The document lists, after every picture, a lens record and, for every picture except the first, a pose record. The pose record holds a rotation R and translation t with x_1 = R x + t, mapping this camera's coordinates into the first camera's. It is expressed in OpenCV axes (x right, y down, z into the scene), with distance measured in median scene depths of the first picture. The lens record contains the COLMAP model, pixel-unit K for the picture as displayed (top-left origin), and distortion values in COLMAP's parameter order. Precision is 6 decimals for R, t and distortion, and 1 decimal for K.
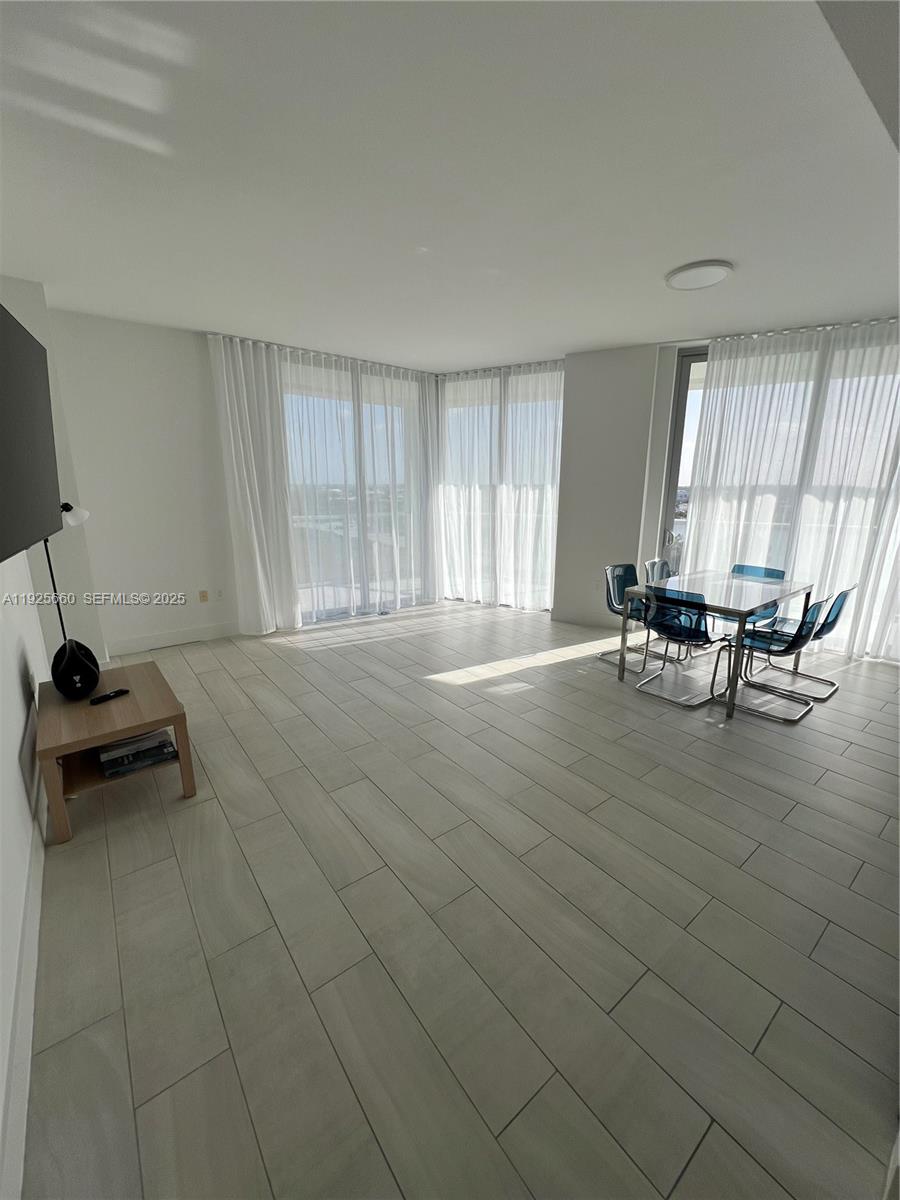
lens RADIAL K [[481.6, 0, 455.1], [0, 481.6, 593.6], [0, 0, 1]] dist [-0.001425, -0.000131]
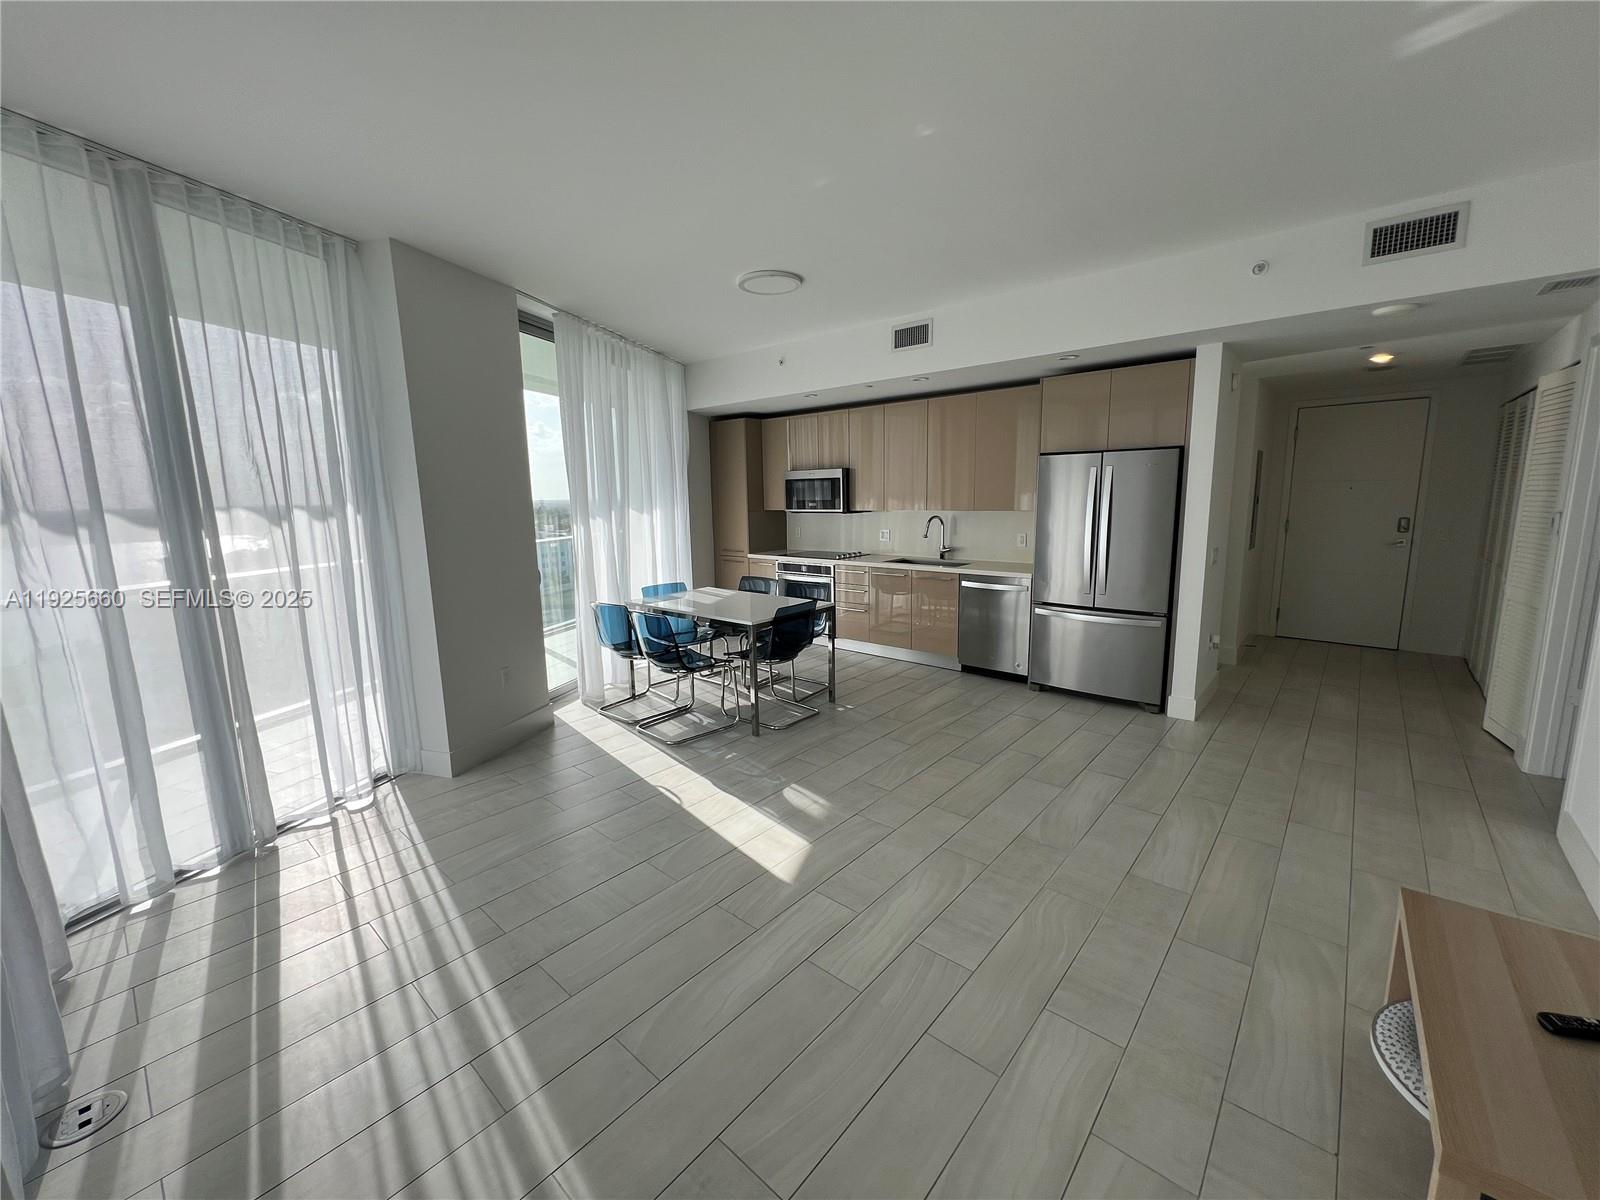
lens RADIAL K [[643.6, 0, 802.9], [0, 643.6, 592.8], [0, 0, 1]] dist [-0.002649, 0.000955]
pose [[-0.191457, -0.152493, 0.969582, -0.673716], [0.236290, 0.951641, 0.196330, -0.238579], [-0.952634, 0.266692, -0.146166, 1.028950]]
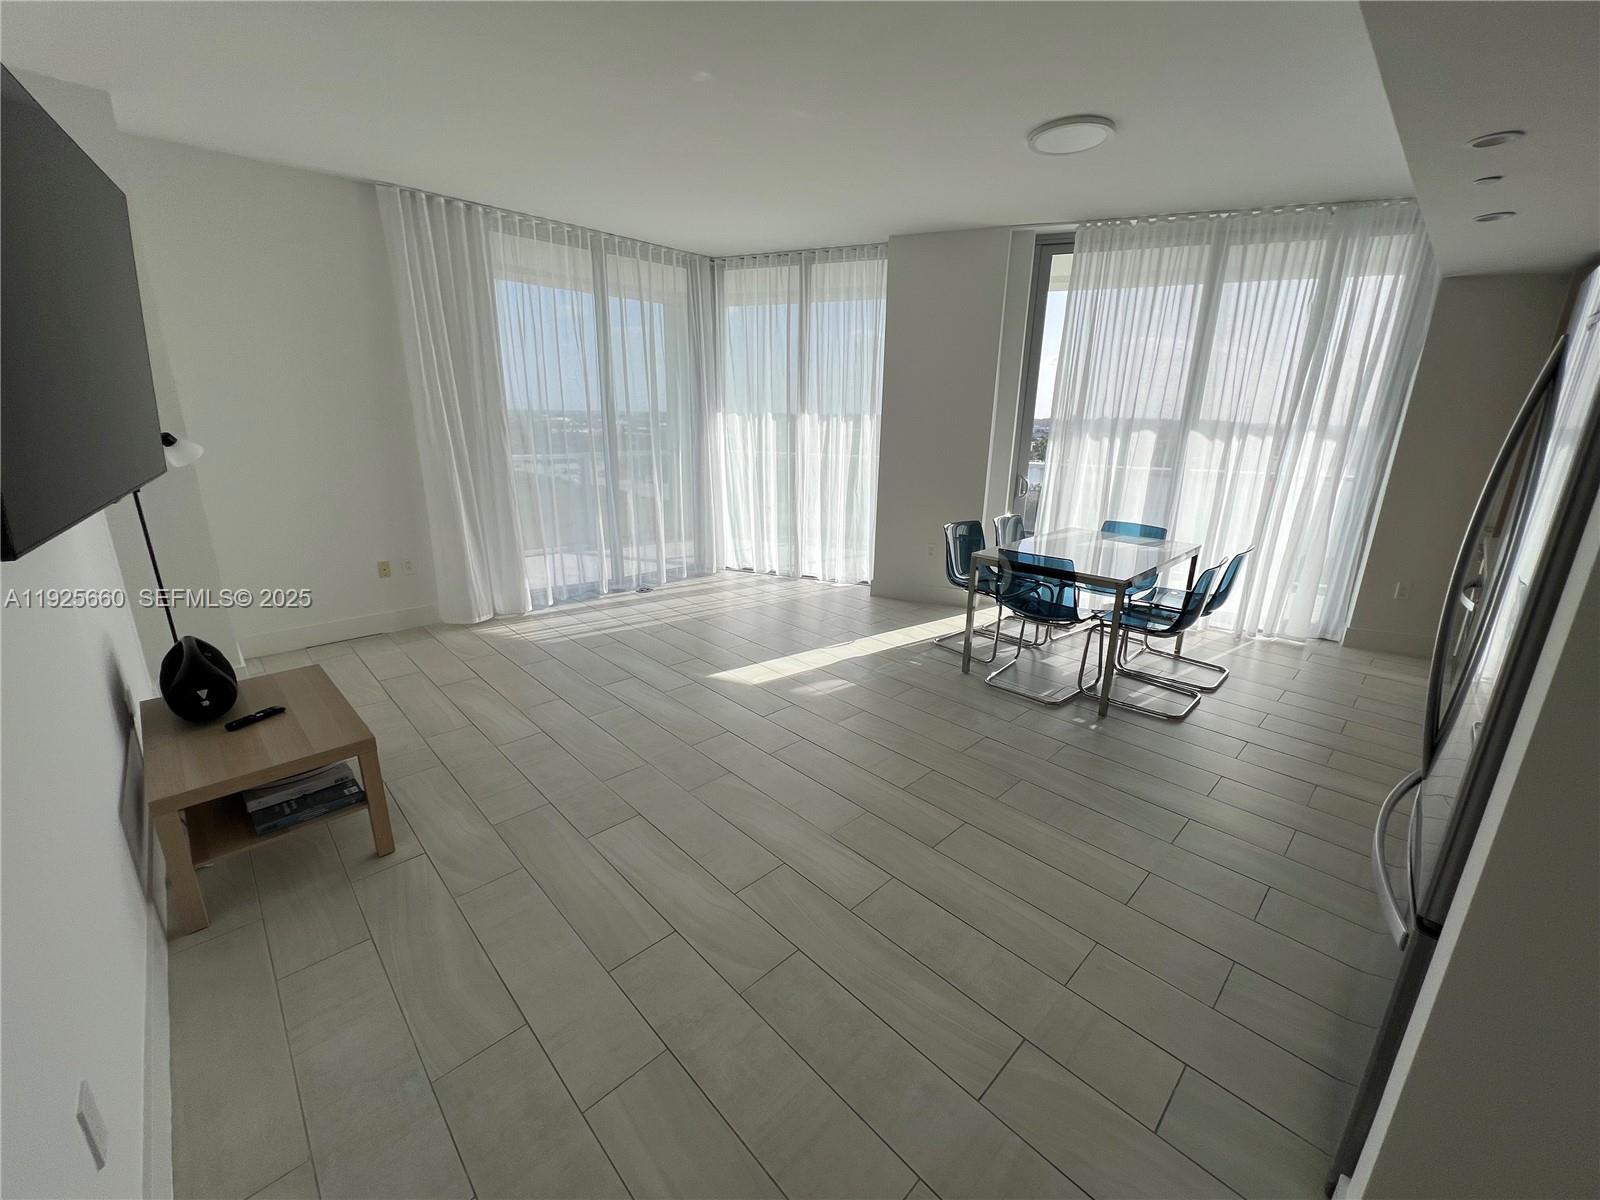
lens RADIAL K [[643.6, 0, 798.2], [0, 643.6, 589.9], [0, 0, 1]] dist [-0.002649, 0.000955]
pose [[0.994742, -0.015161, 0.101286, -0.024590], [0.010575, 0.998901, 0.045664, -0.001795], [-0.101867, -0.044353, 0.993809, 0.011276]]
